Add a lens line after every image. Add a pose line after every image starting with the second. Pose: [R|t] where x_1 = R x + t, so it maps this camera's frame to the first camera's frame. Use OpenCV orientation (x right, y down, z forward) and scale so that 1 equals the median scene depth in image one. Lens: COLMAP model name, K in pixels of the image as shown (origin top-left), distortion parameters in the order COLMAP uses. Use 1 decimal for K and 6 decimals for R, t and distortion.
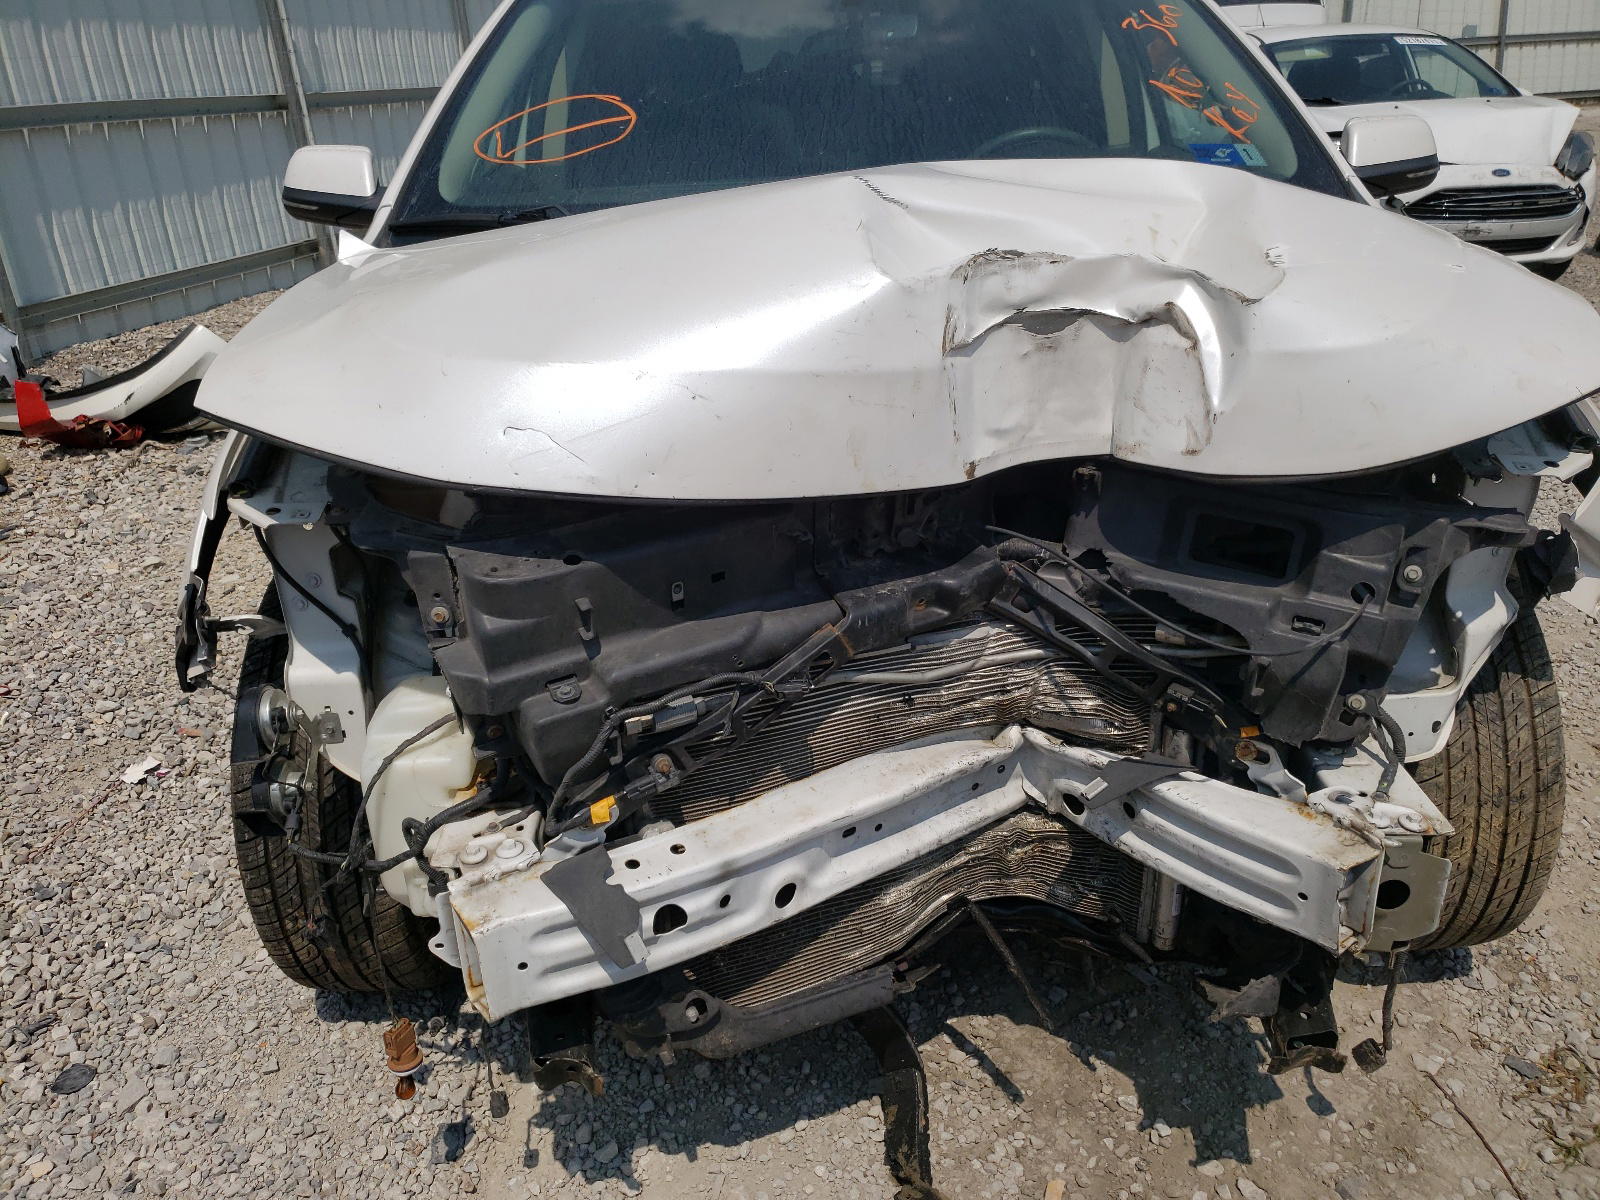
lens RADIAL K [[1235.3, 0, 798.2], [0, 1235.3, 601.6], [0, 0, 1]] dist [-0.006182, -0.008805]
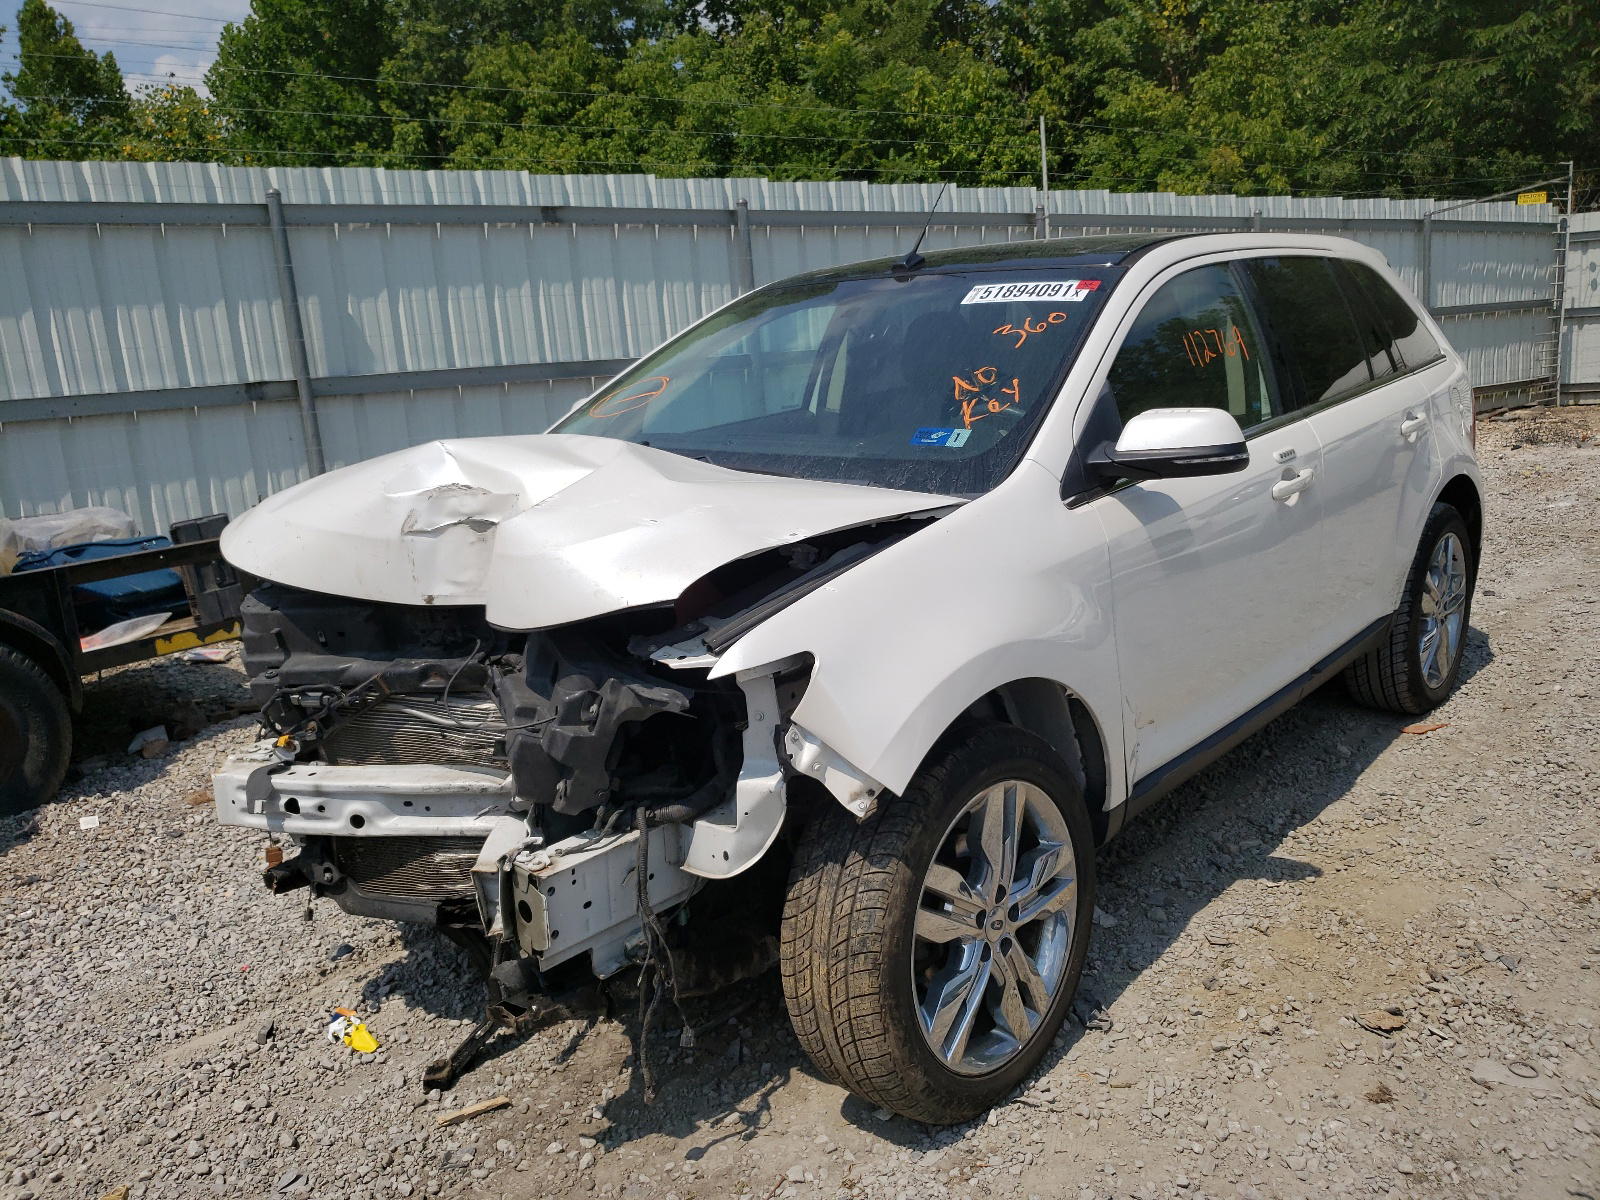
lens RADIAL K [[1235.3, 0, 806.8], [0, 1235.3, 603.7], [0, 0, 1]] dist [-0.006182, -0.008805]
pose [[0.759376, 0.150877, -0.632918, 1.571462], [-0.251819, 0.965087, -0.072073, -0.101759], [0.599946, 0.214112, 0.770857, -0.054054]]
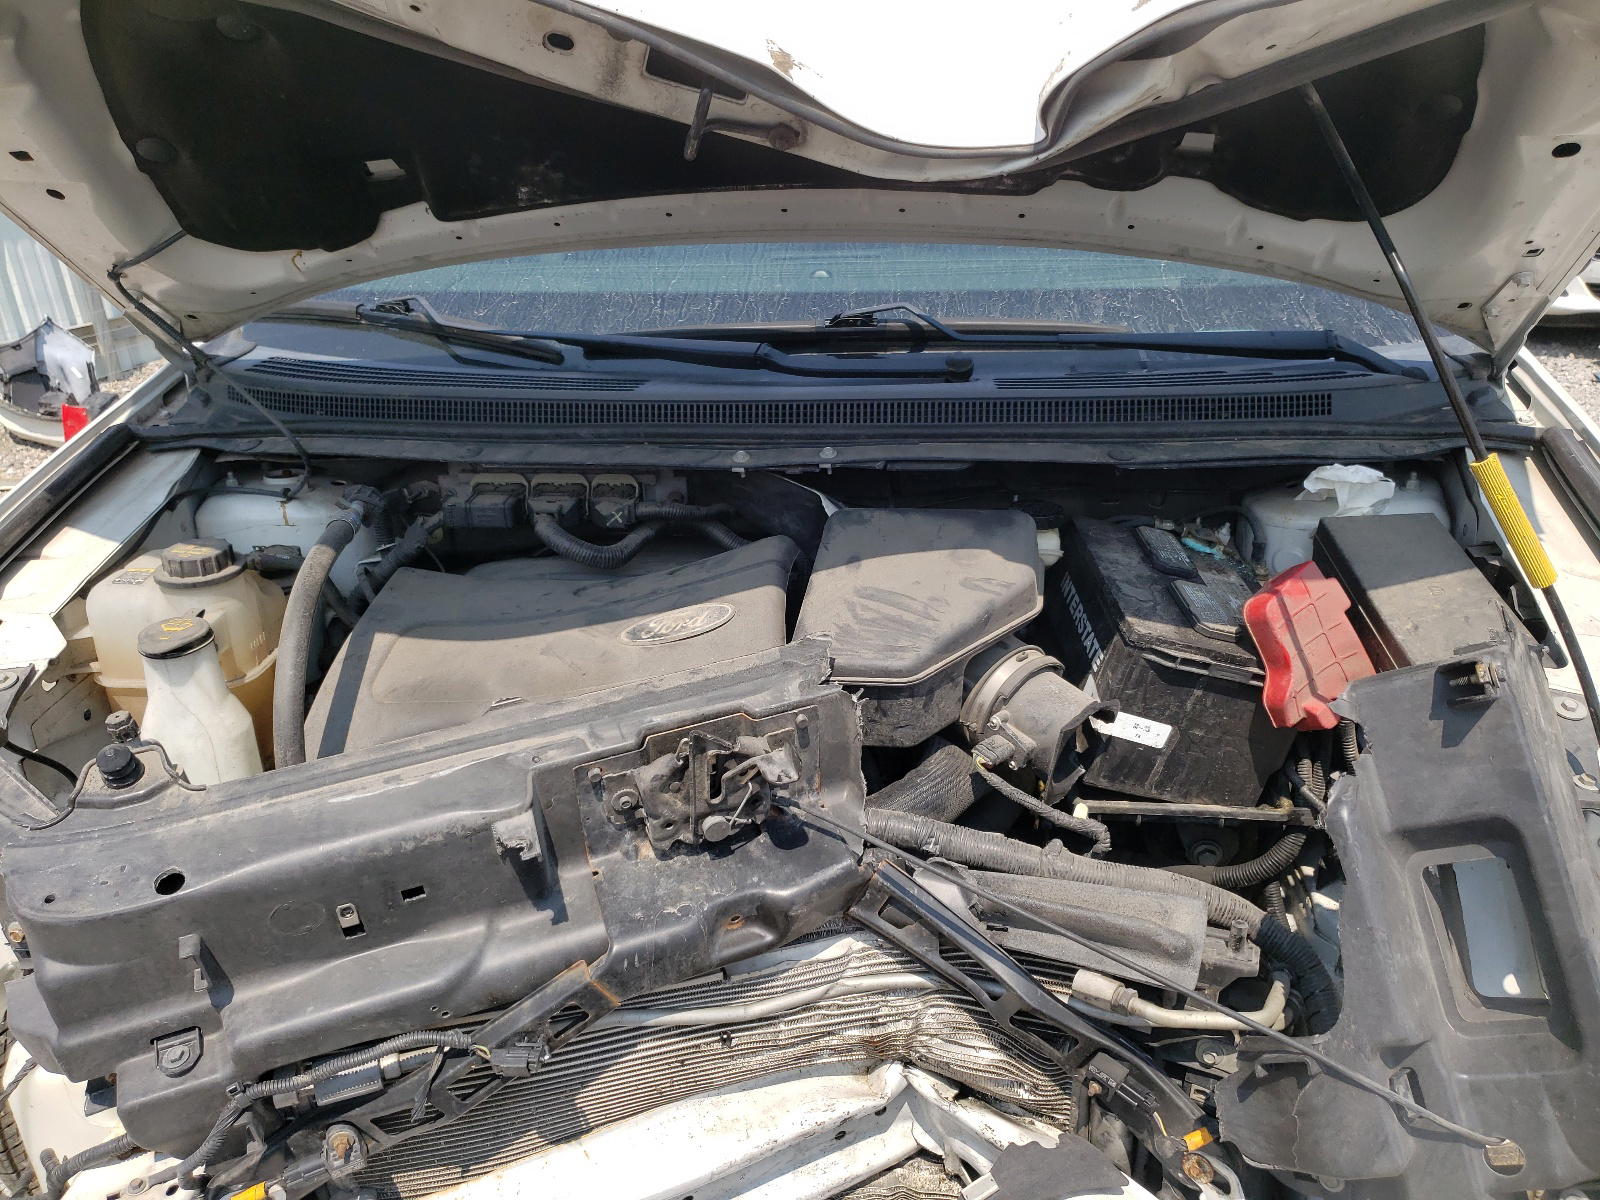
lens RADIAL K [[1235.3, 0, 800.6], [0, 1235.3, 604.7], [0, 0, 1]] dist [-0.006182, -0.008805]
pose [[0.993968, 0.053944, -0.095489, 0.191552], [-0.055915, 0.998272, -0.018089, -0.167279], [0.094348, 0.023319, 0.995266, 0.289304]]
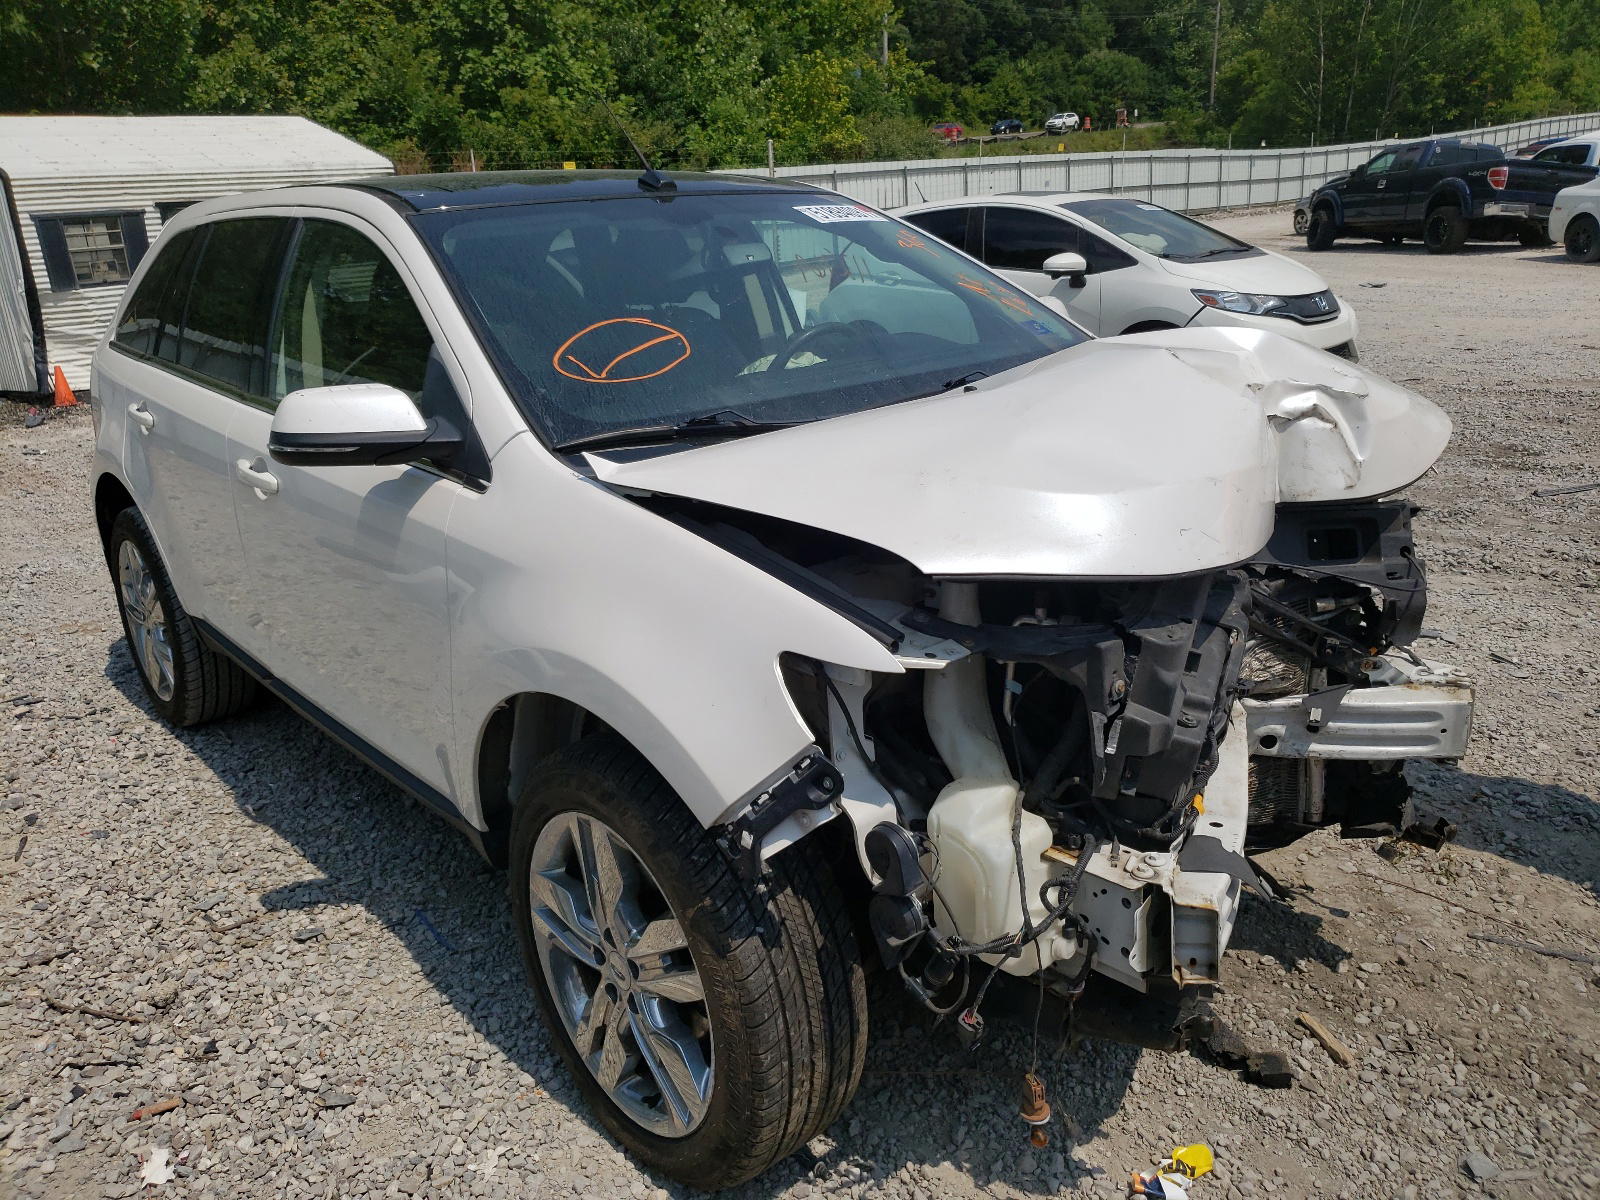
lens RADIAL K [[1235.3, 0, 799.7], [0, 1235.3, 596.9], [0, 0, 1]] dist [-0.006182, -0.008805]
pose [[0.765944, -0.201701, 0.610447, -1.185222], [0.291886, 0.955111, -0.050654, -0.101362], [-0.572828, 0.216979, 0.790435, 0.122799]]
